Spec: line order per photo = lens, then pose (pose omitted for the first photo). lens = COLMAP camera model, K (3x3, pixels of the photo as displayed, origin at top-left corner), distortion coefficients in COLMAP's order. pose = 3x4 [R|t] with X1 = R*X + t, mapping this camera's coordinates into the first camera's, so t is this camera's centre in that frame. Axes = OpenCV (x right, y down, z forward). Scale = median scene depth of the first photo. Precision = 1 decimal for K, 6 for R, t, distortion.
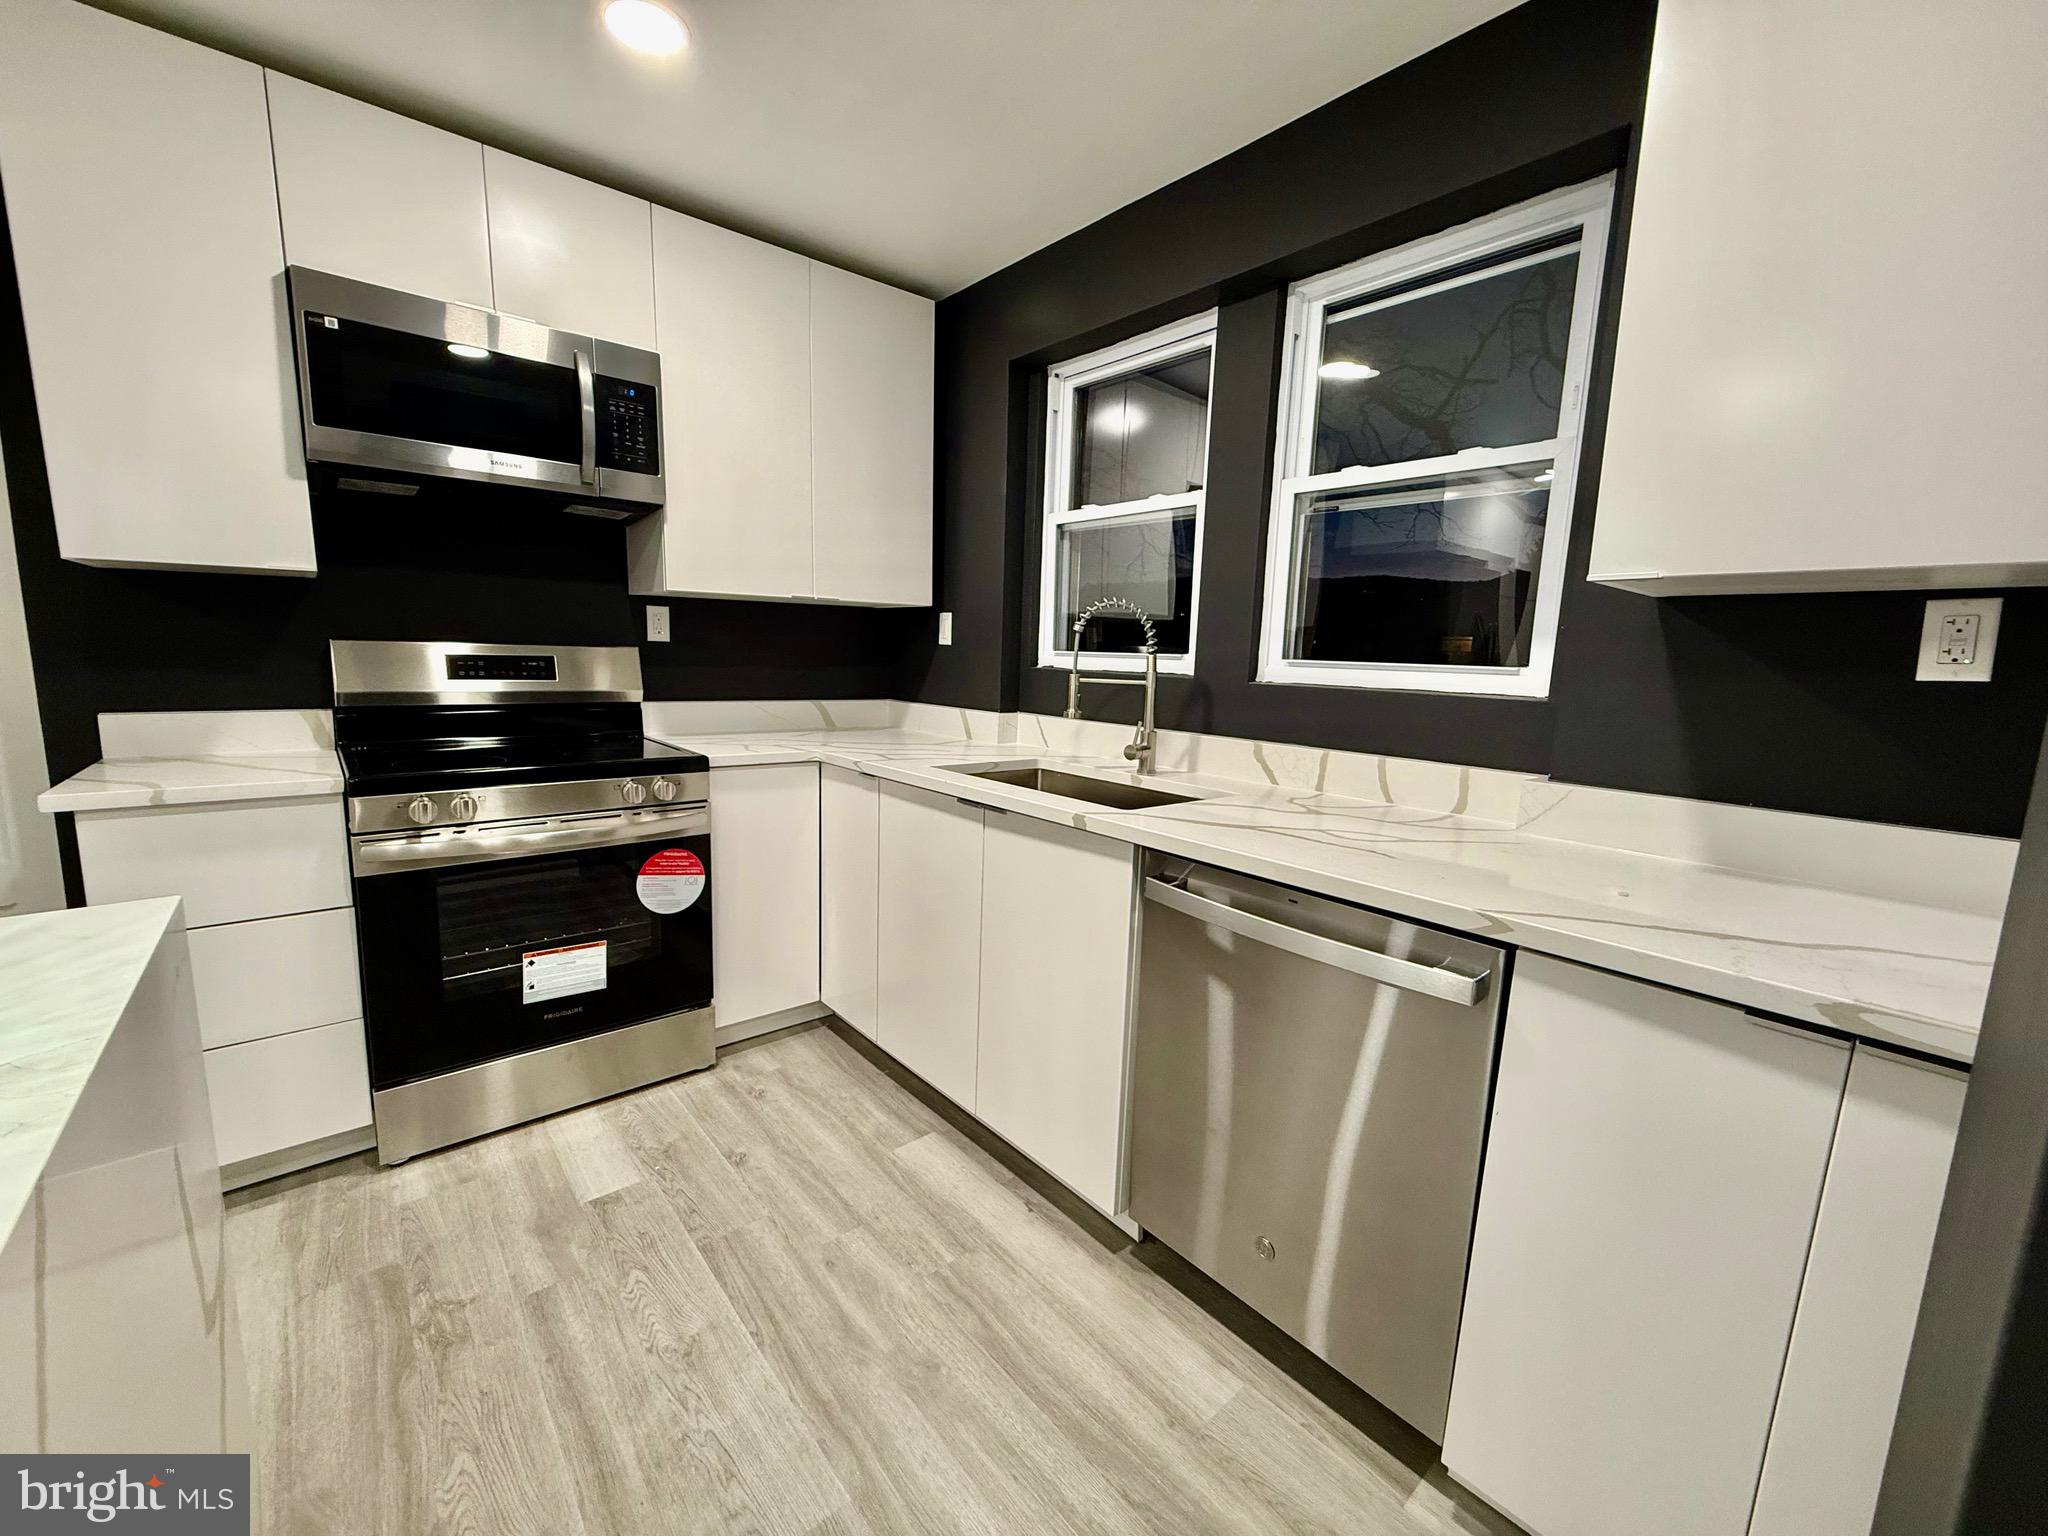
lens RADIAL K [[814.1, 0, 1019.7], [0, 814.1, 765.7], [0, 0, 1]] dist [0.000733, 0.000007]
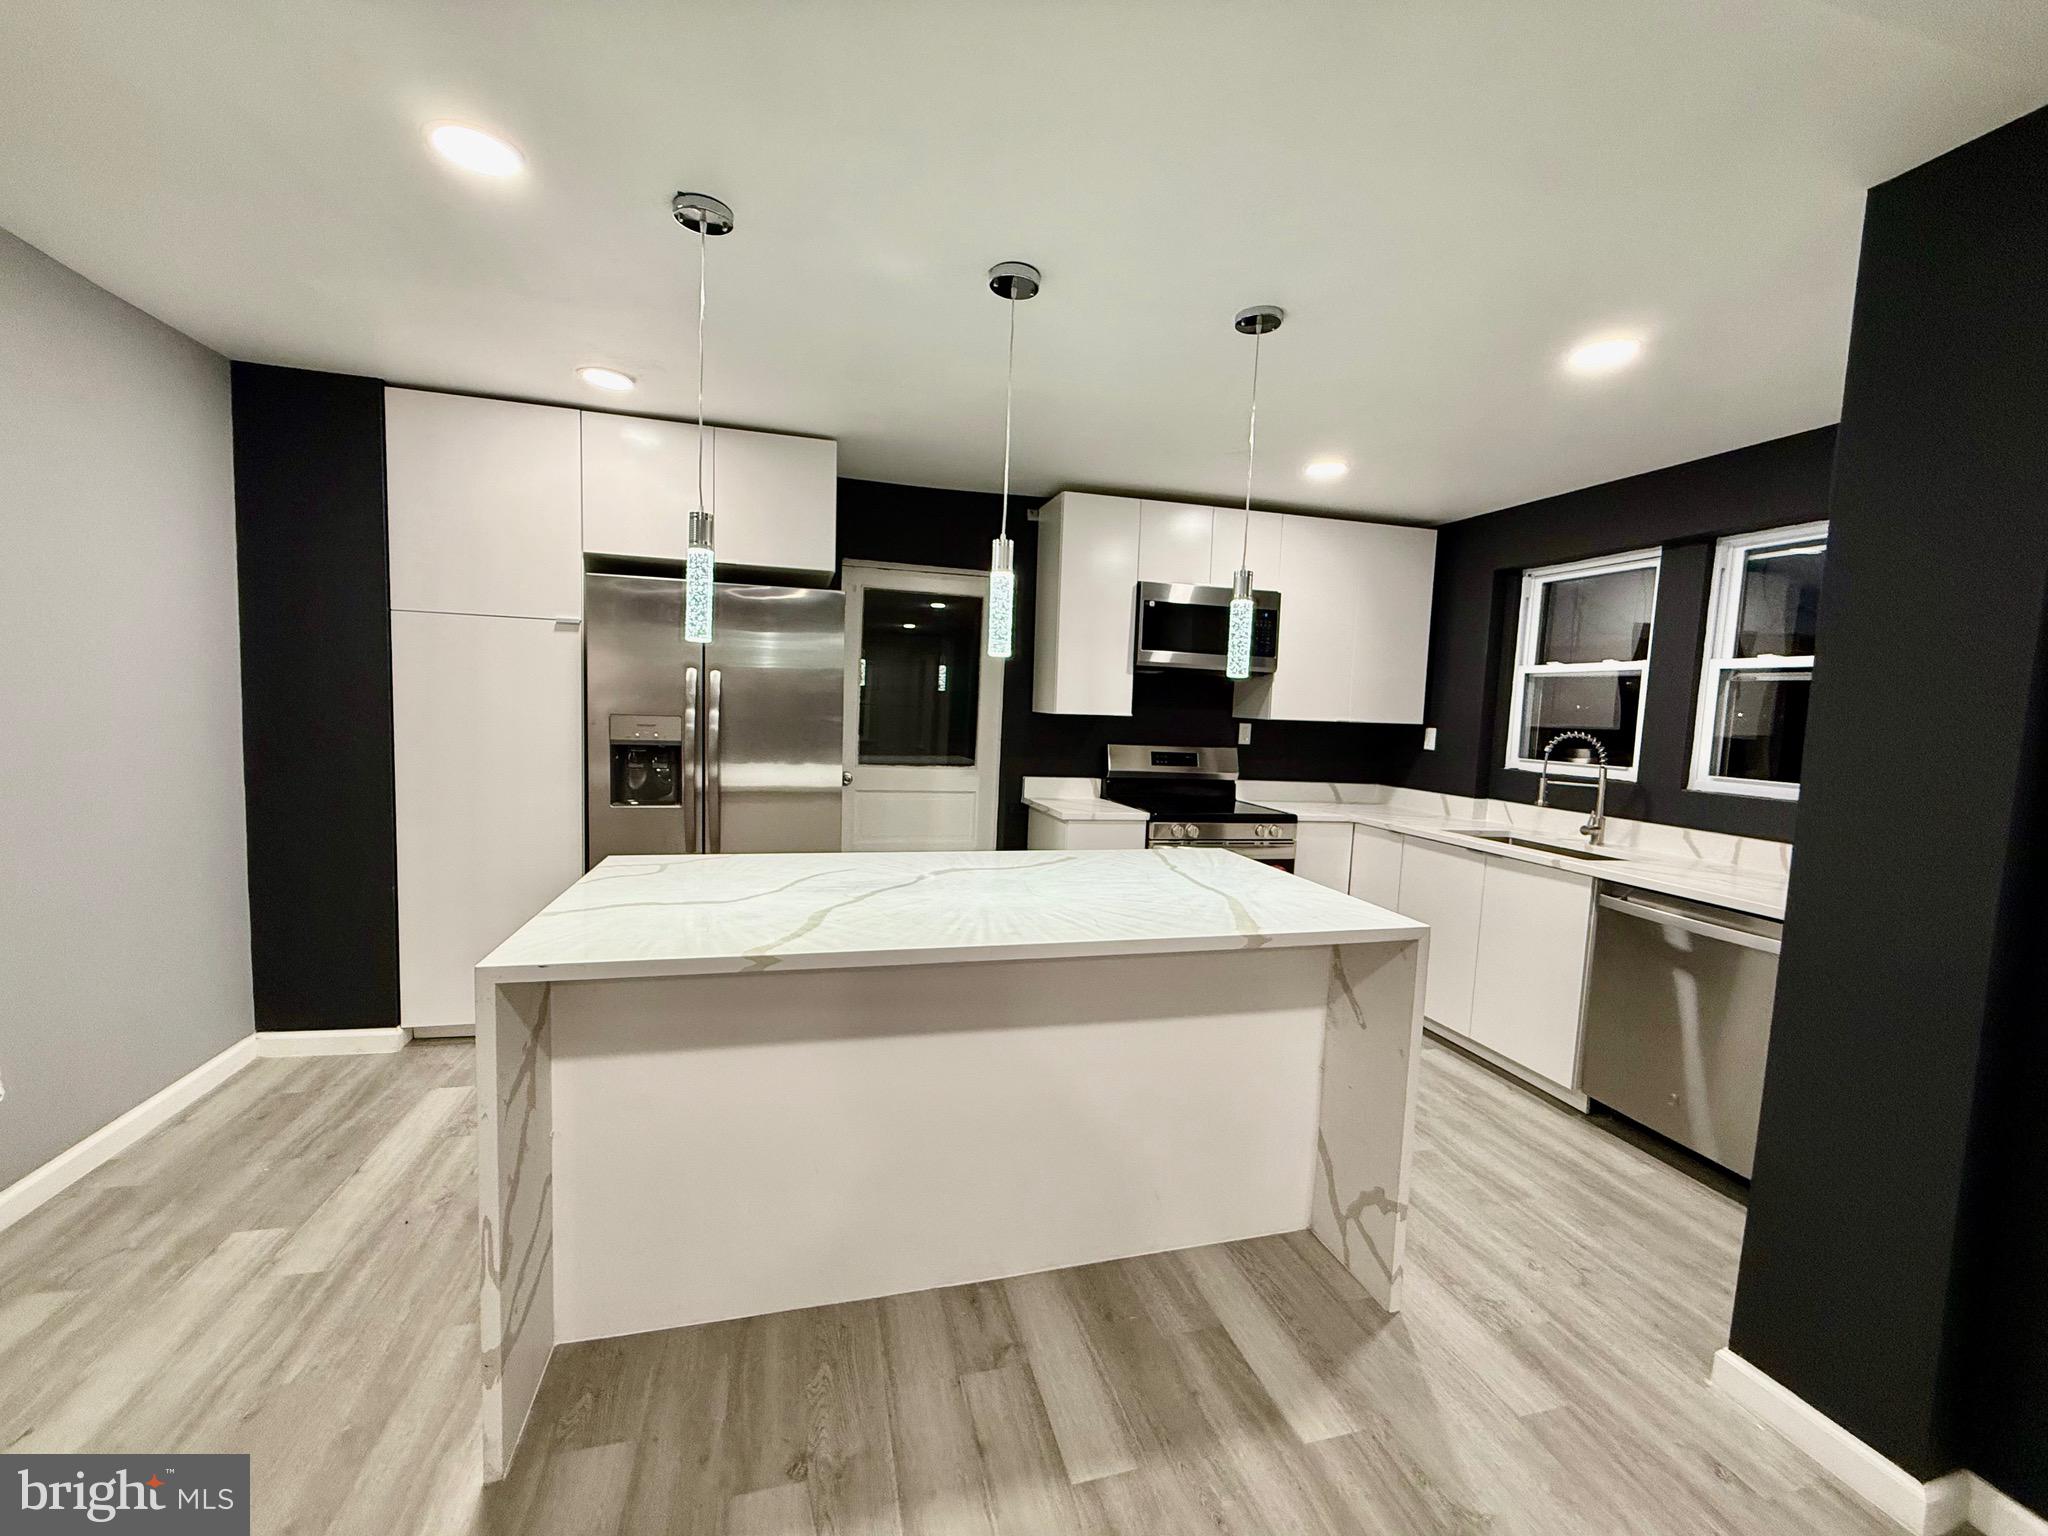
lens RADIAL K [[814.1, 0, 1017.2], [0, 814.1, 766.7], [0, 0, 1]] dist [0.000733, 0.000007]
pose [[0.902030, 0.041518, -0.429673, -0.193473], [-0.076633, 0.994955, -0.064738, 0.050447], [0.424818, 0.091323, 0.900661, -0.945716]]
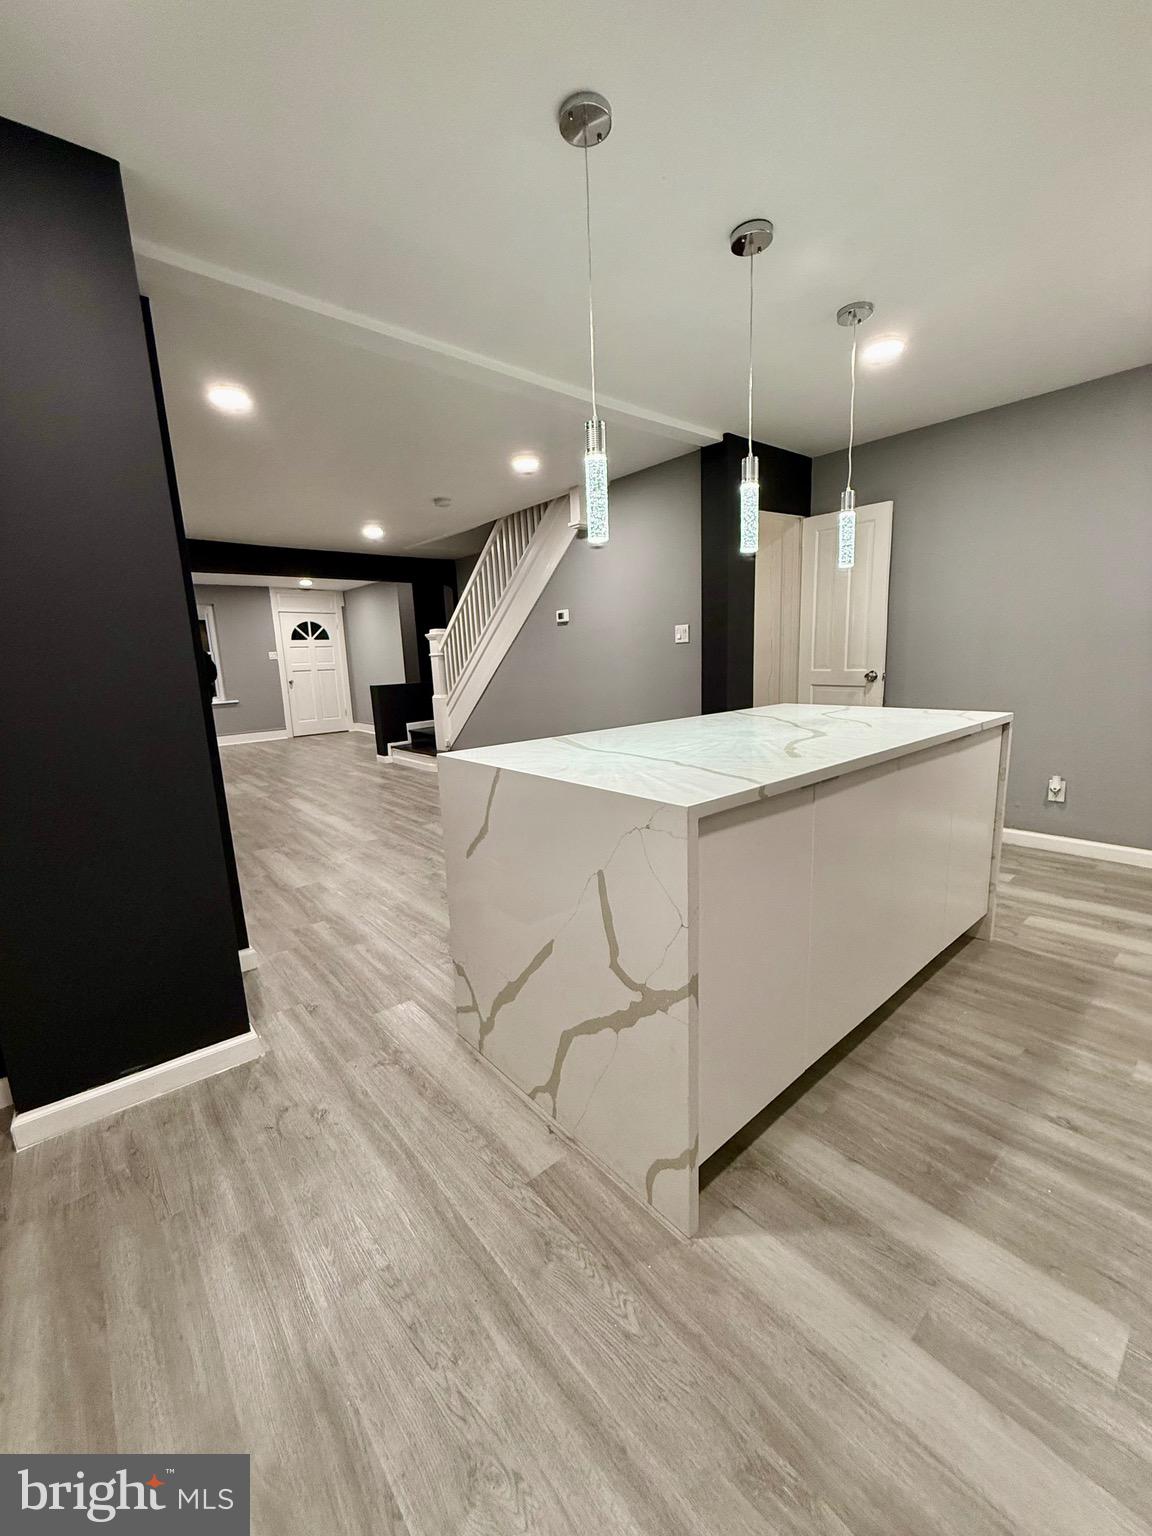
lens RADIAL K [[610.5, 0, 579.0], [0, 610.5, 759.2], [0, 0, 1]] dist [0.000733, 0.000007]
pose [[-0.999959, 0.008972, 0.001358, -0.370272], [0.008946, 0.949663, 0.313147, -0.141762], [0.001520, 0.313146, -0.949704, 0.965592]]
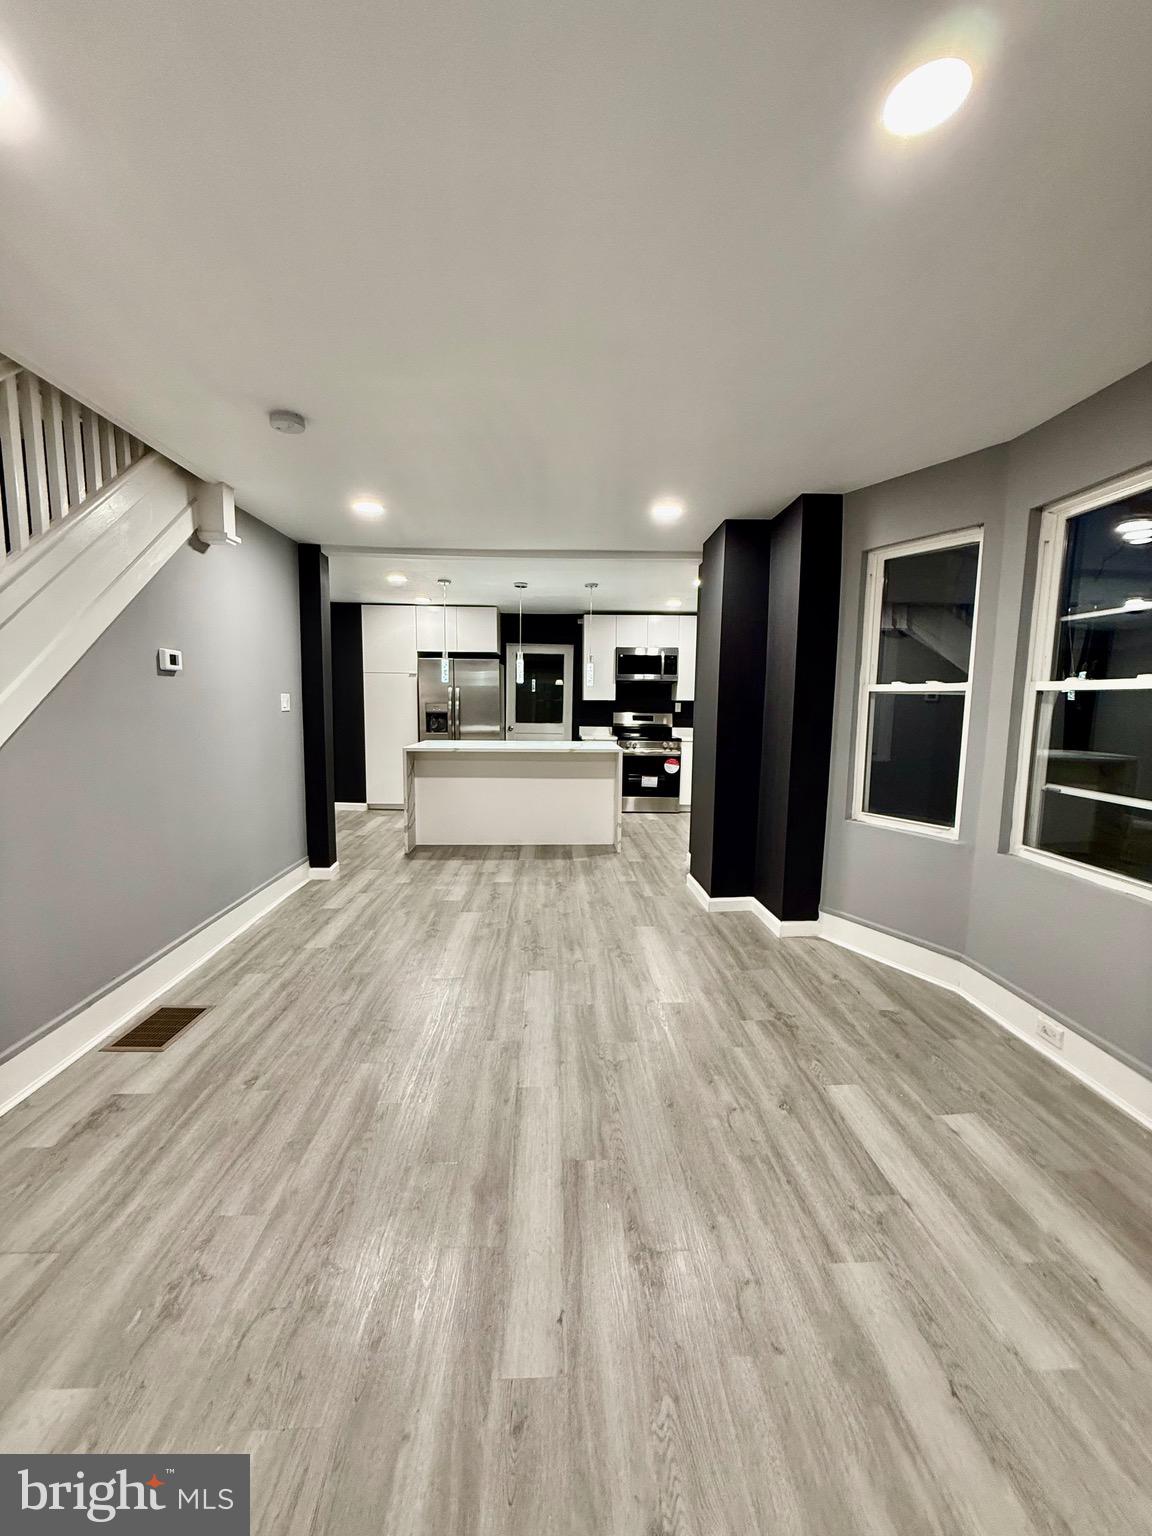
lens RADIAL K [[610.5, 0, 577.7], [0, 610.5, 765.0], [0, 0, 1]] dist [0.000733, 0.000007]
pose [[0.785988, 0.045344, -0.616576, 1.329144], [-0.079049, 0.996492, -0.027484, 0.292091], [0.613167, 0.070342, 0.786815, -2.106669]]
